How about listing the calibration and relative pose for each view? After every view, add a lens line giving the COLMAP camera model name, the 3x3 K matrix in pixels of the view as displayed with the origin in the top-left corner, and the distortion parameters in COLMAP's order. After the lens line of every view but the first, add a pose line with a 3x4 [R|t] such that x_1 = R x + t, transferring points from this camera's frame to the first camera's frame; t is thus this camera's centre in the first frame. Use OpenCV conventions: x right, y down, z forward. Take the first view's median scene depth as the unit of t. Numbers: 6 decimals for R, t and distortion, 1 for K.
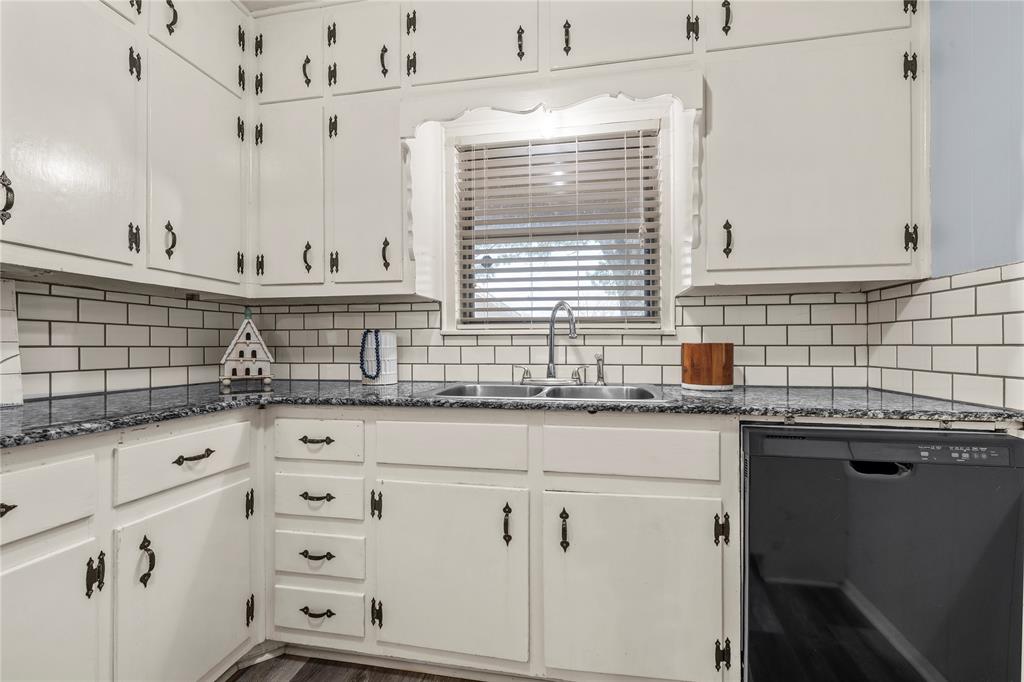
lens RADIAL K [[436.8, 0, 514.3], [0, 436.8, 342.9], [0, 0, 1]] dist [-0.000629, -0.000424]
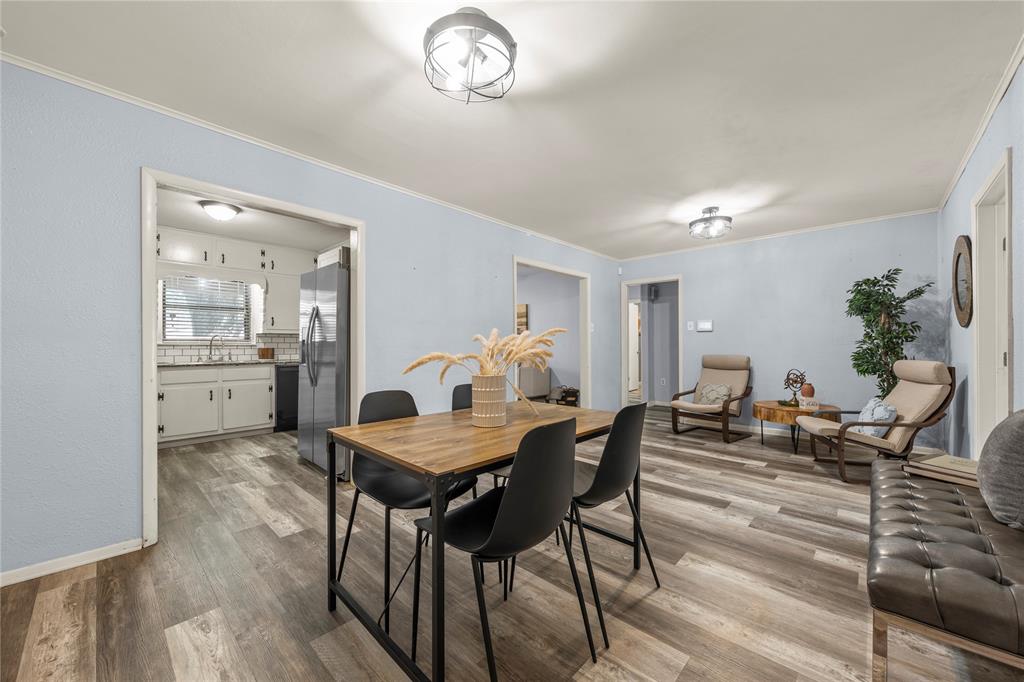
lens RADIAL K [[388.7, 0, 516.2], [0, 388.7, 344.4], [0, 0, 1]] dist [-0.001444, -0.000123]
pose [[0.535657, 0.003224, 0.844429, -1.083733], [-0.002041, 0.999995, -0.002523, -0.023644], [-0.844433, -0.000372, 0.535661, -2.290034]]
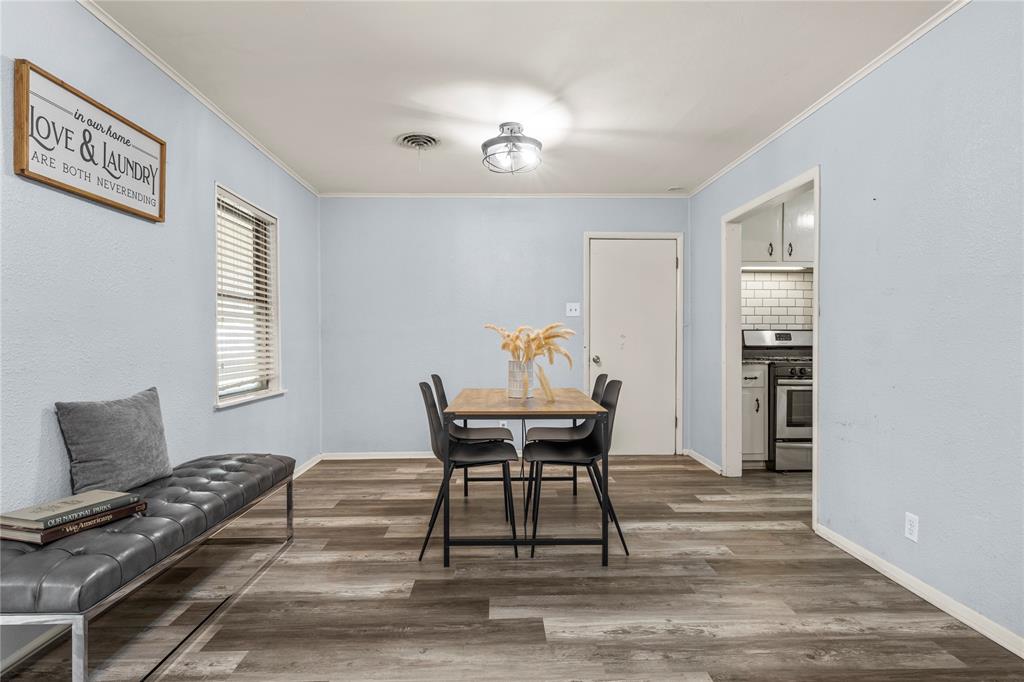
lens RADIAL K [[530.4, 0, 515.1], [0, 530.4, 348.3], [0, 0, 1]] dist [0.004025, -0.000290]
pose [[0.217407, 0.017032, -0.975932, 1.458076], [0.005248, 0.999813, 0.018618, -0.025219], [0.976067, -0.009169, 0.217277, -2.122740]]
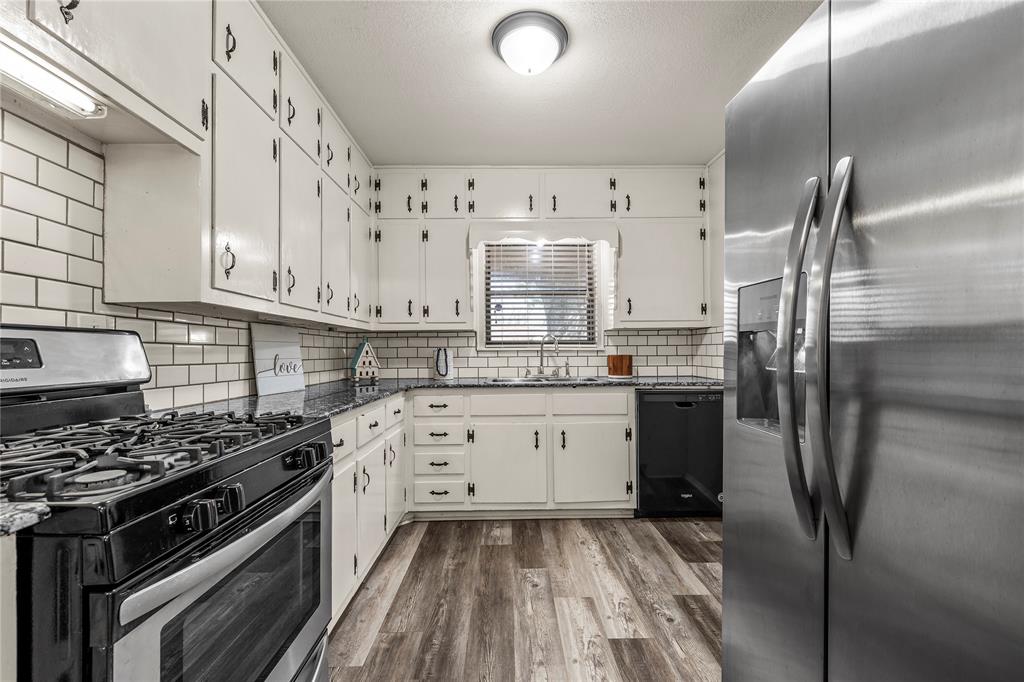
lens RADIAL K [[436.8, 0, 514.3], [0, 436.8, 342.9], [0, 0, 1]] dist [-0.000629, -0.000424]
pose [[0.979554, -0.001732, 0.201172, -0.415406], [0.004604, 0.999894, -0.013808, -0.028310], [-0.201127, 0.014452, 0.979459, -0.823225]]
